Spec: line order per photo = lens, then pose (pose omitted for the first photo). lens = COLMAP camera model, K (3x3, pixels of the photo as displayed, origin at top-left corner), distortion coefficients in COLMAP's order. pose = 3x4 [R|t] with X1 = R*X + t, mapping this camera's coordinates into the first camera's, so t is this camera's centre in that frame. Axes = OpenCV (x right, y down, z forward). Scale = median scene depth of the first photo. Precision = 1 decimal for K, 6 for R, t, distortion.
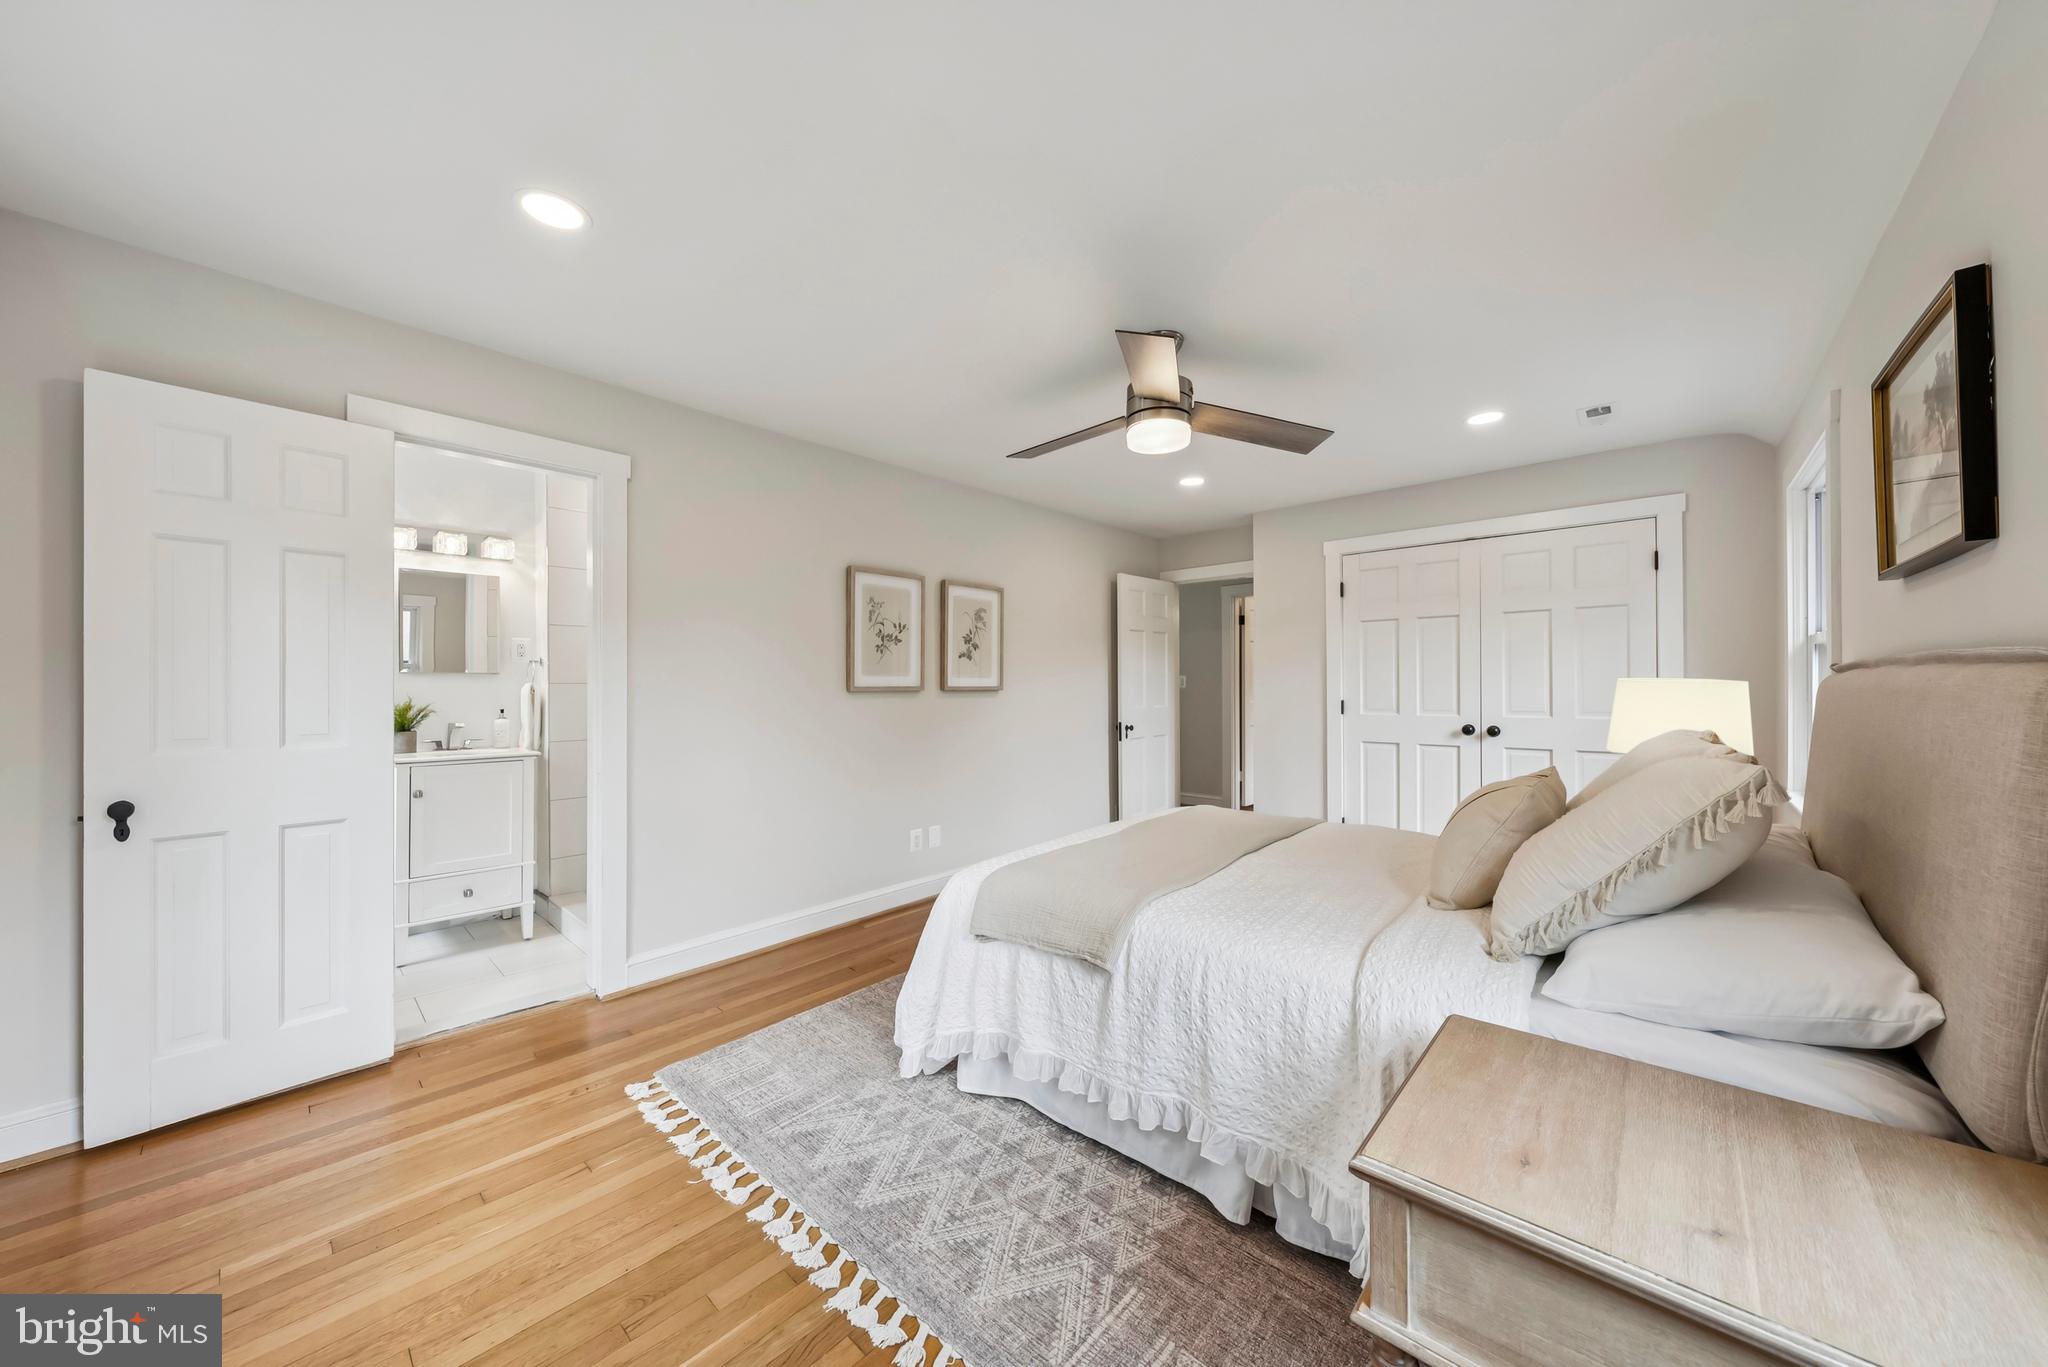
lens RADIAL K [[704.7, 0, 1011.7], [0, 704.7, 677.7], [0, 0, 1]] dist [-0.005000, -0.000206]
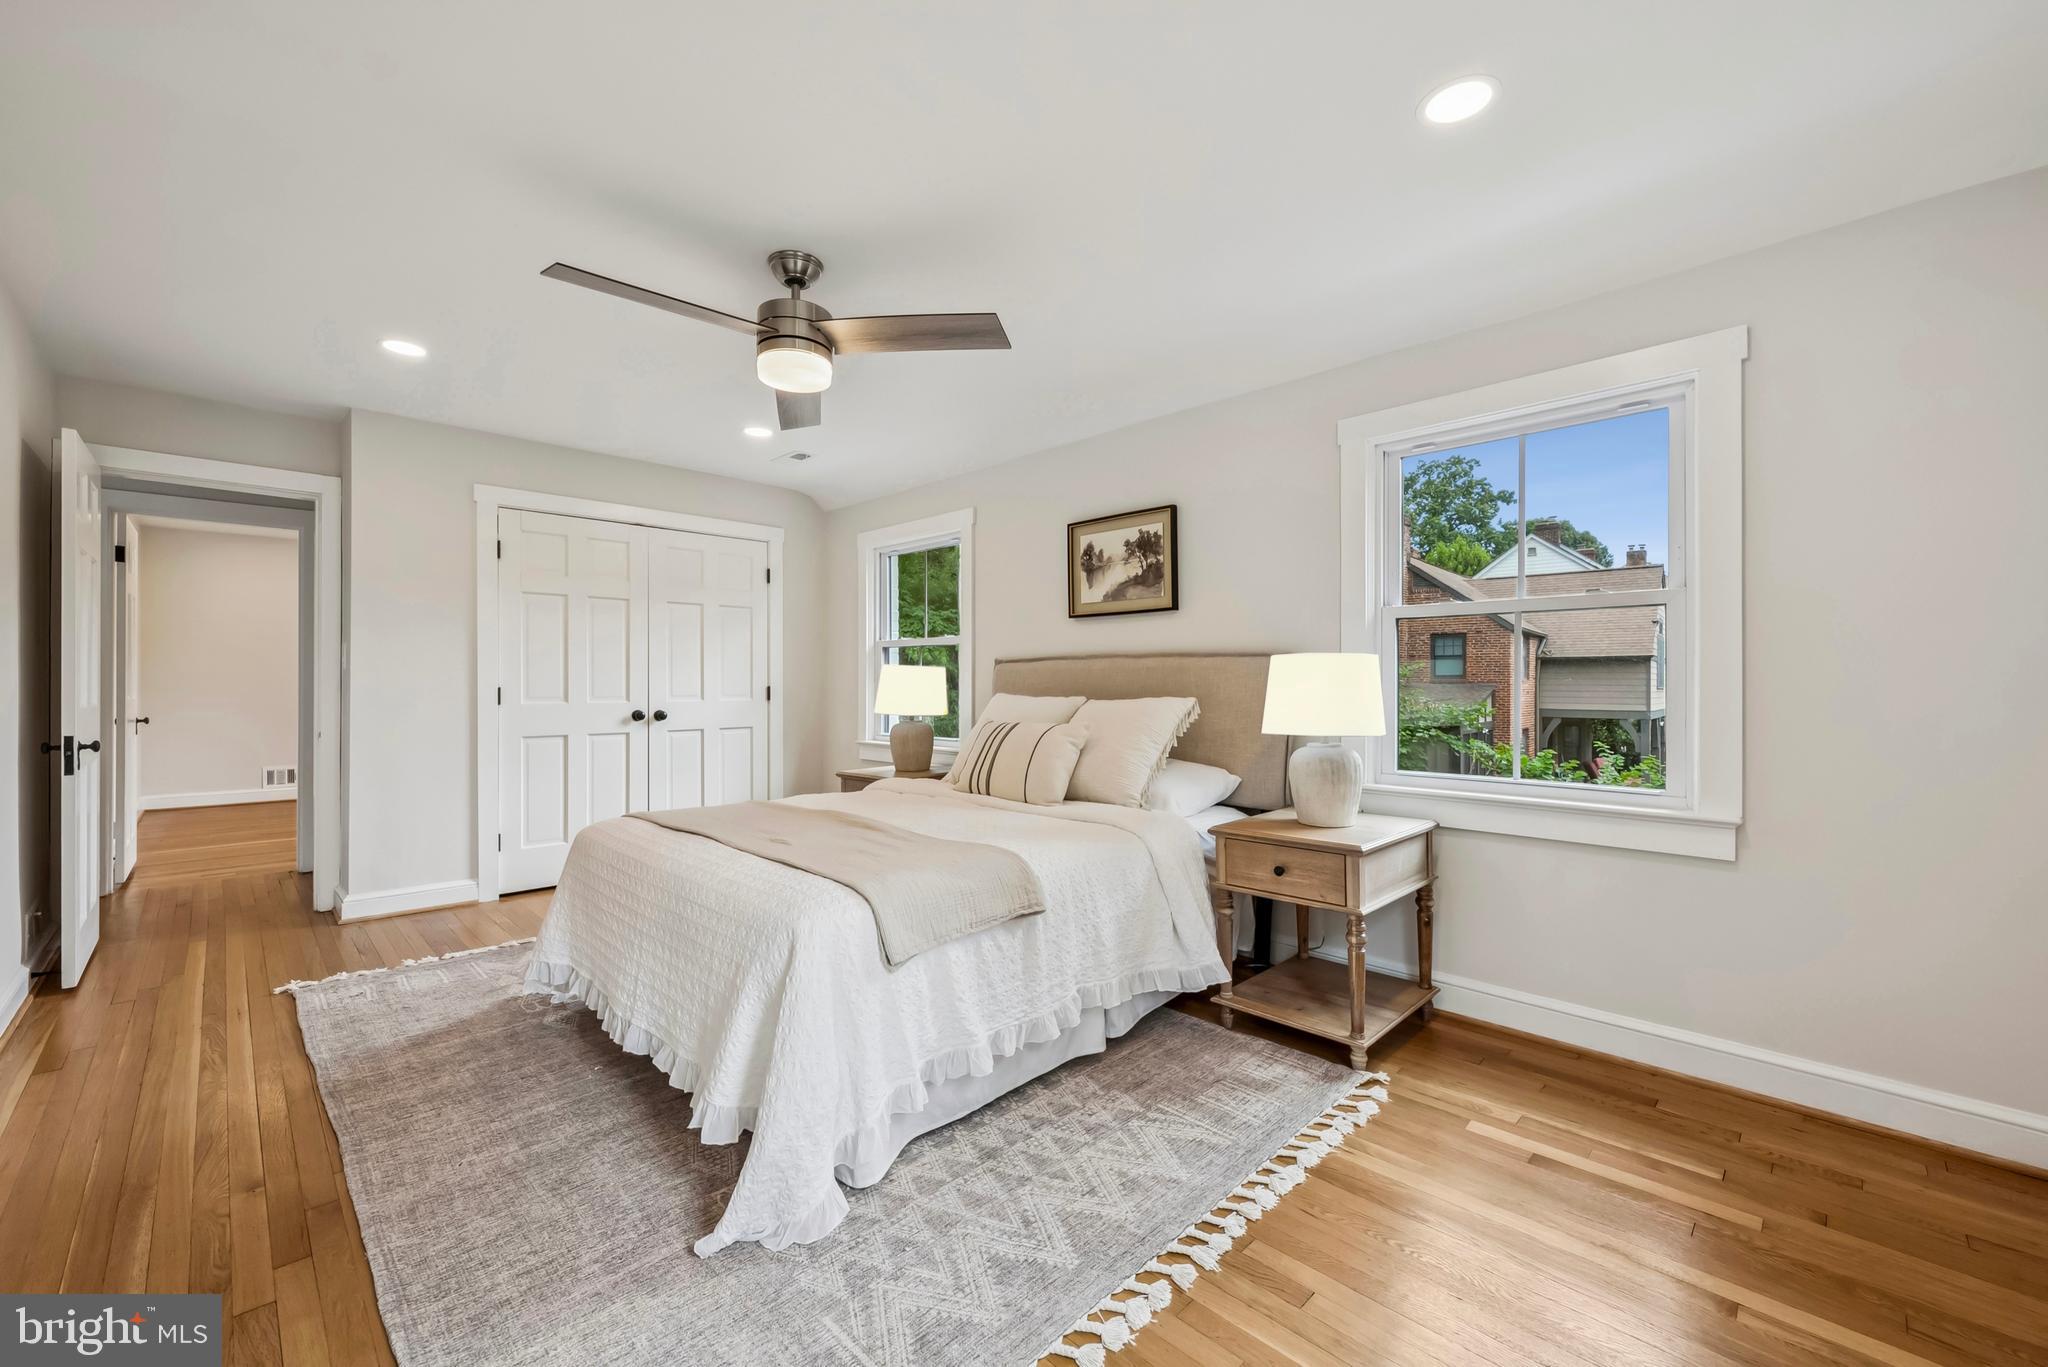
lens RADIAL K [[813.9, 0, 1011.6], [0, 813.9, 677.7], [0, 0, 1]] dist [0.001558, -0.000002]
pose [[0.053018, 0.010451, 0.998539, -1.066118], [-0.011566, 0.999885, -0.009851, 0.057813], [-0.998527, -0.011027, 0.053133, 0.920011]]
